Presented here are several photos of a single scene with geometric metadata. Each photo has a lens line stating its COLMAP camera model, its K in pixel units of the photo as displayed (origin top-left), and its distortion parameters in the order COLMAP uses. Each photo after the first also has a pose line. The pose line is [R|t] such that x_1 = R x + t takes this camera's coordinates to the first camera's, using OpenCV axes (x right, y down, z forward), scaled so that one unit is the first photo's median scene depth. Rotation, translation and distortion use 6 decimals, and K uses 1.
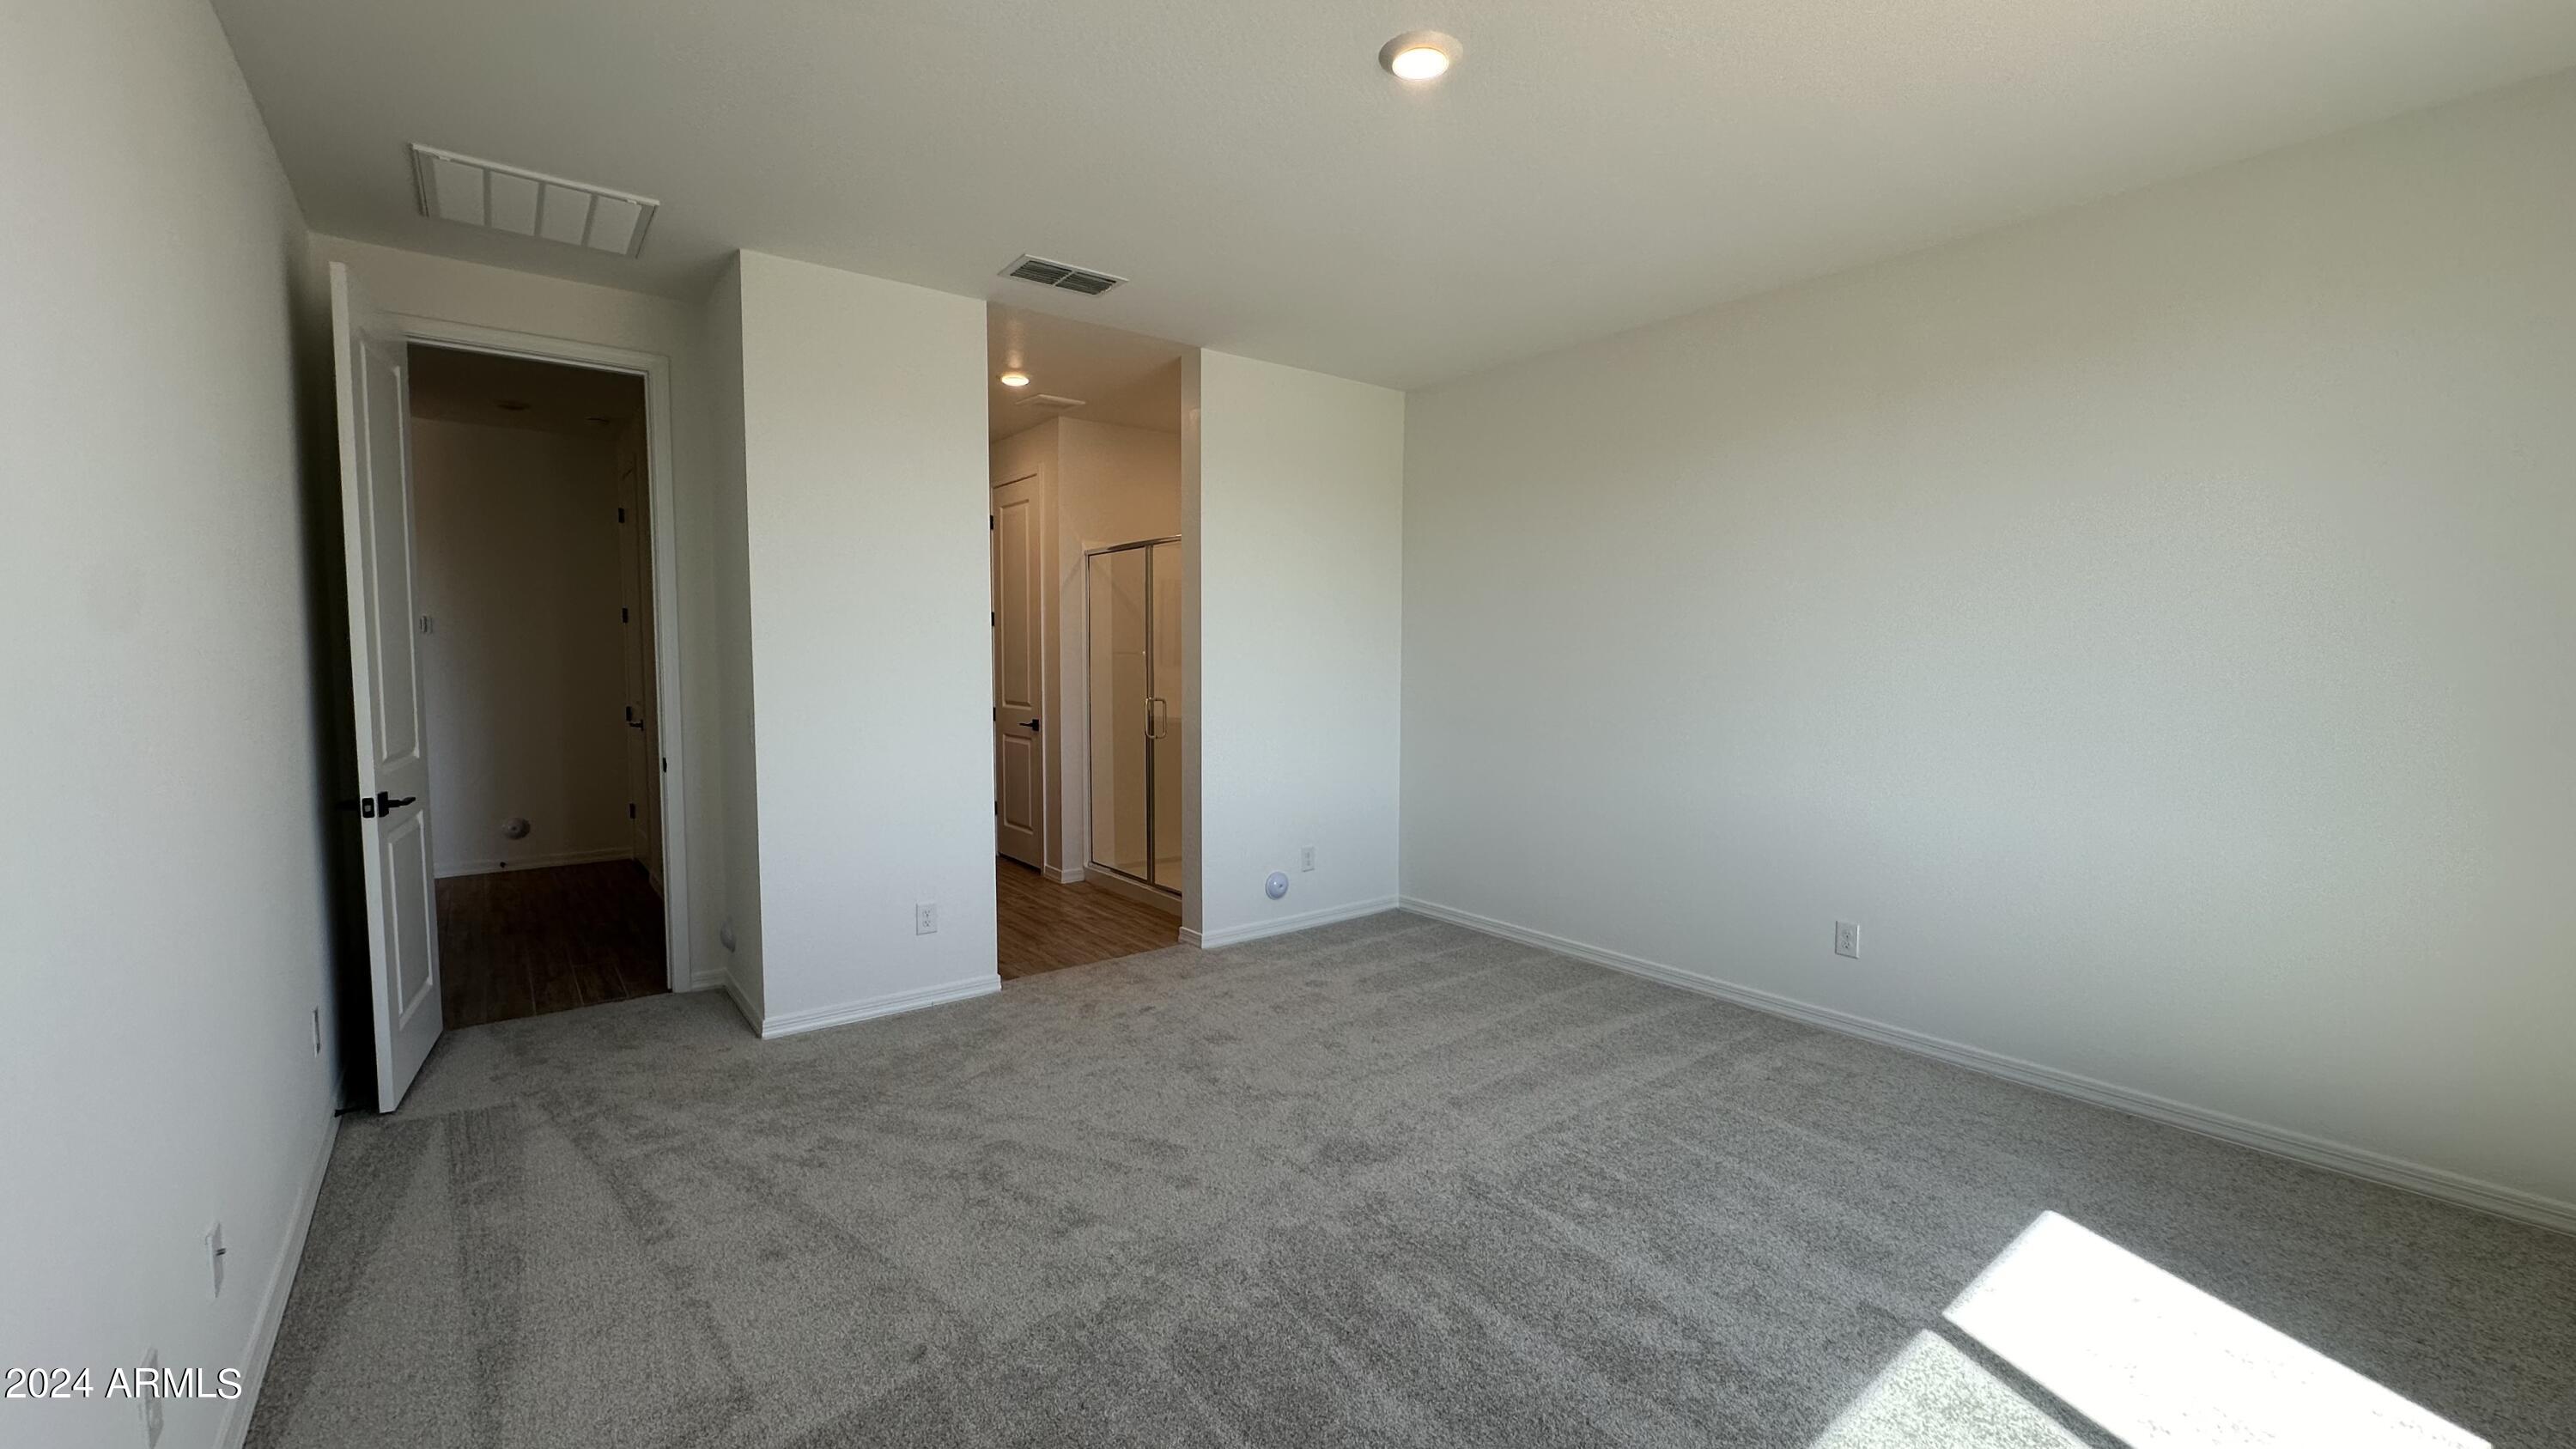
lens RADIAL K [[1027.6, 0, 1283.9], [0, 1027.6, 724.6], [0, 0, 1]] dist [-0.001851, -0.000042]
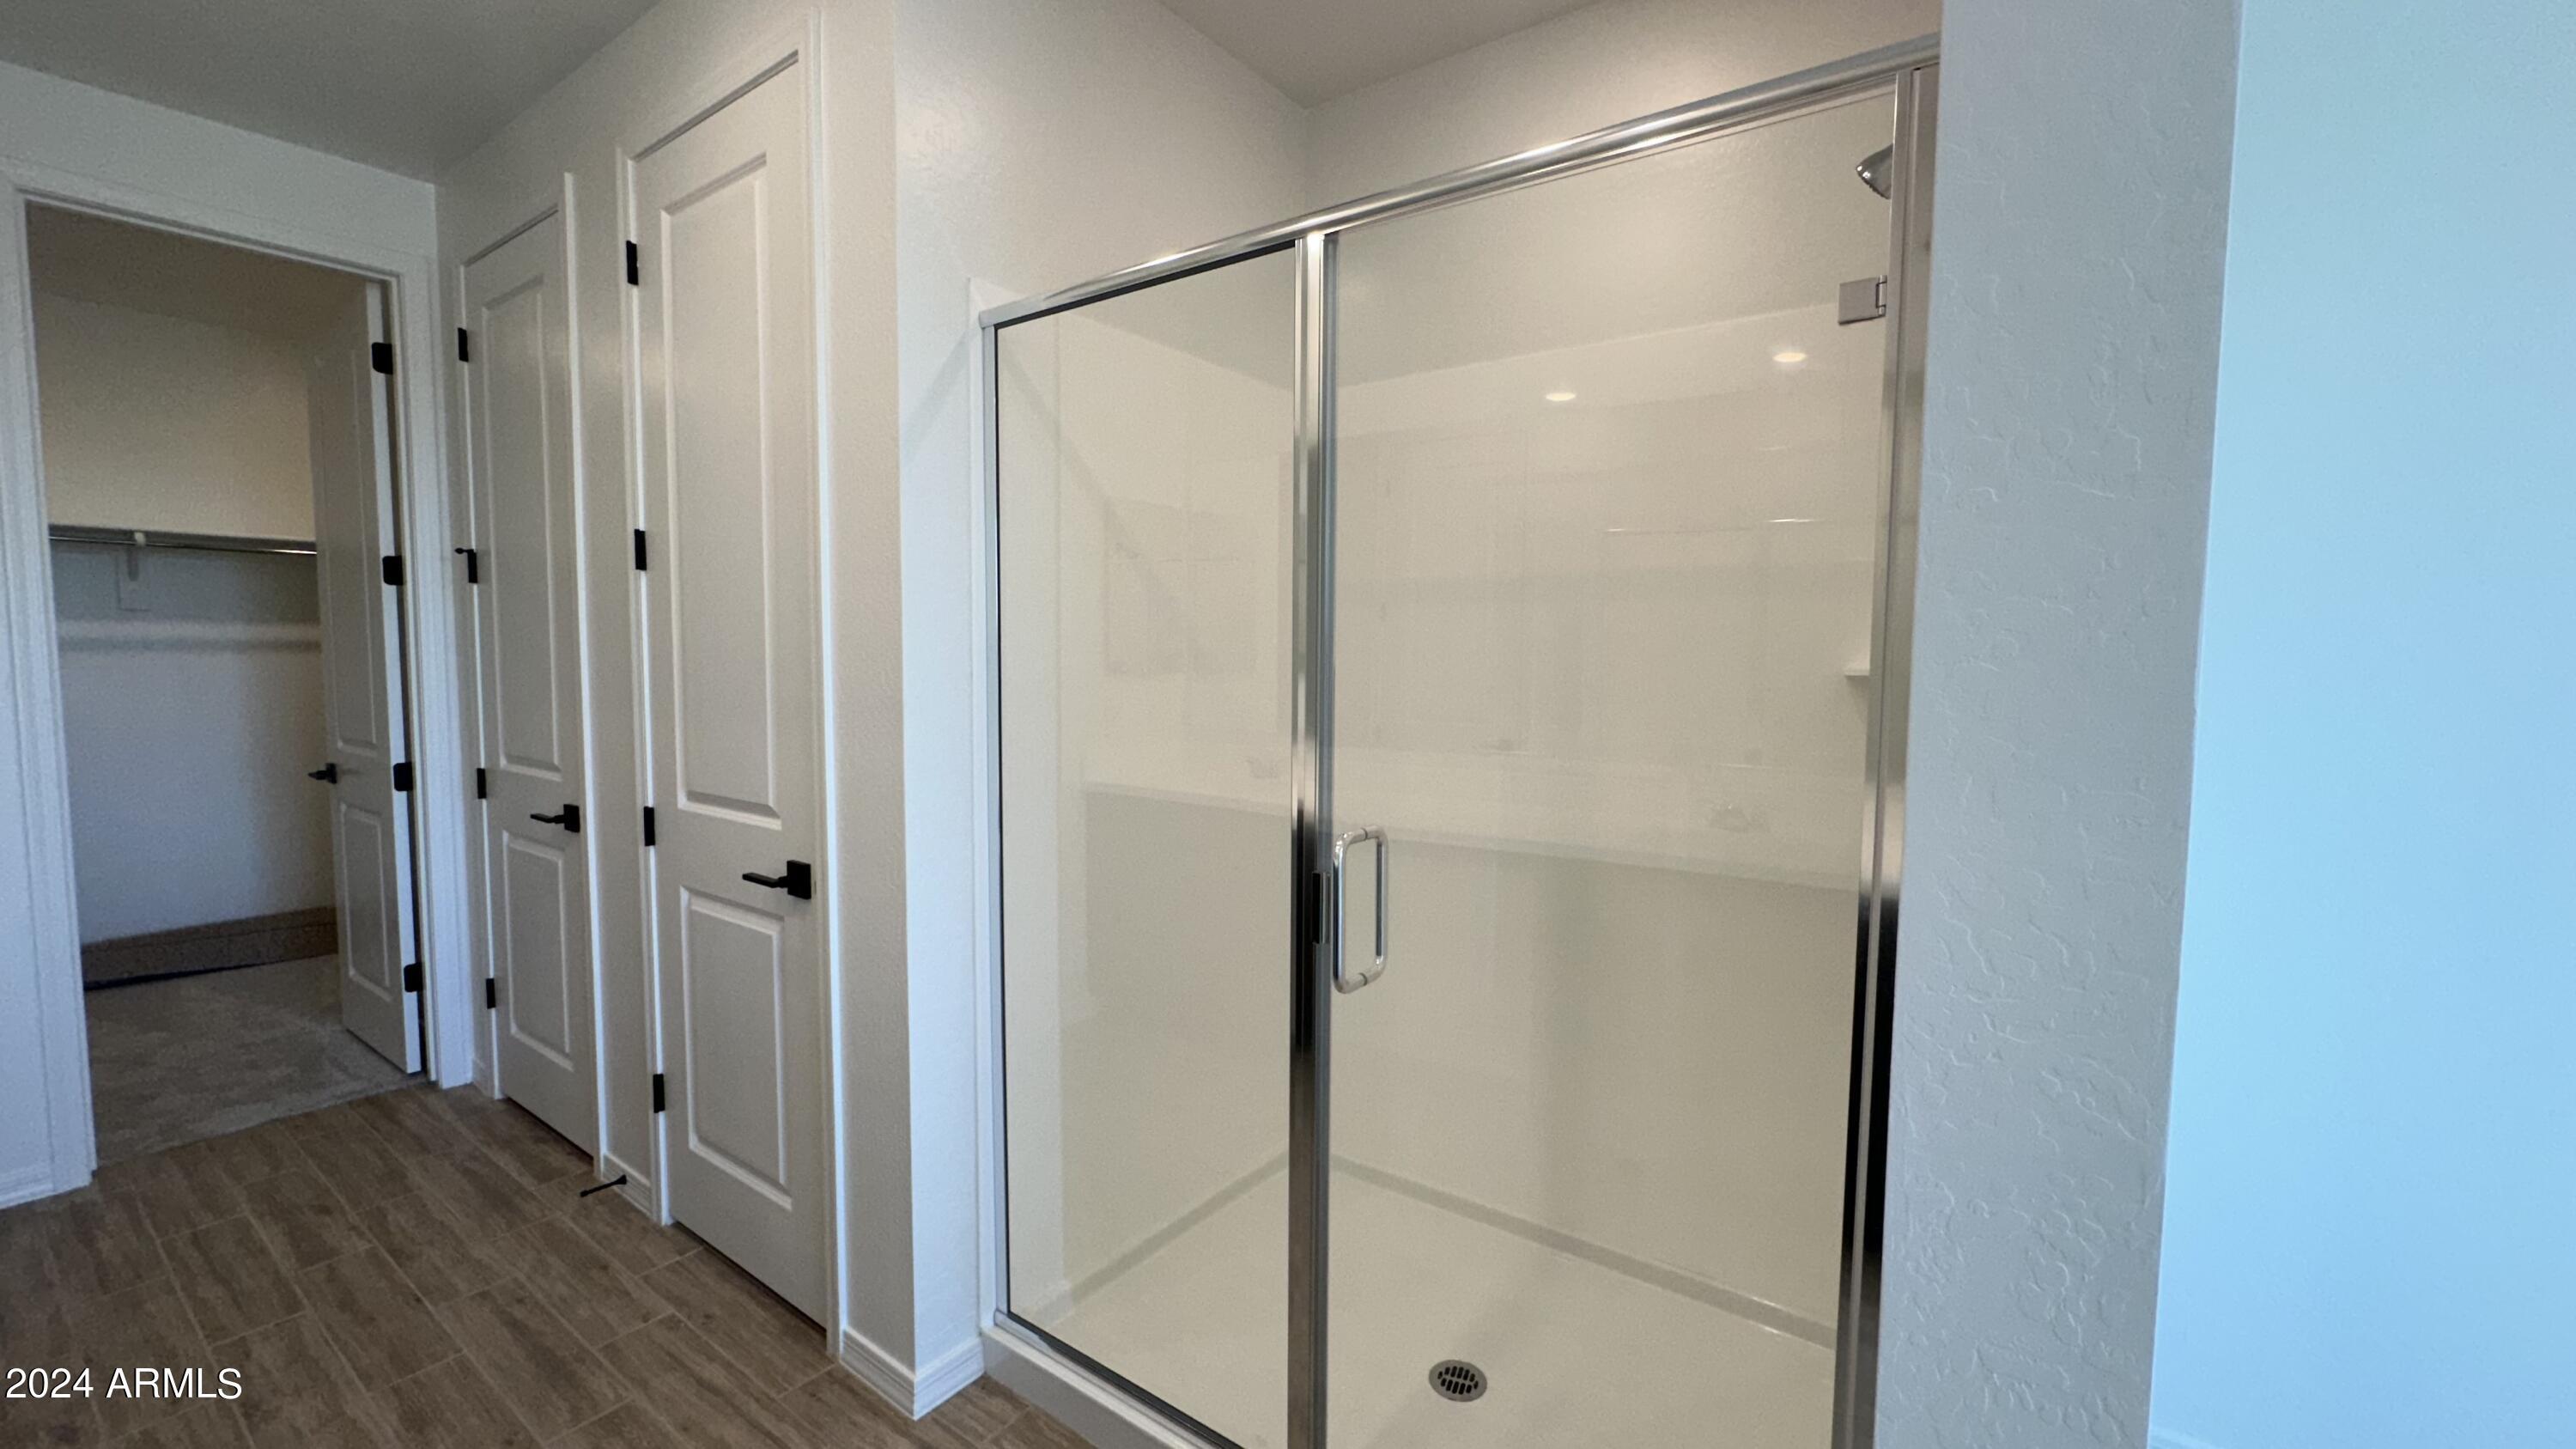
lens RADIAL K [[1027.6, 0, 1283.9], [0, 1027.6, 724.6], [0, 0, 1]] dist [-0.001851, -0.000042]
pose [[0.962827, -0.017903, 0.269523, -0.187212], [0.018788, 0.999823, -0.000702, -0.045553], [-0.269463, 0.005740, 0.962994, 0.671538]]
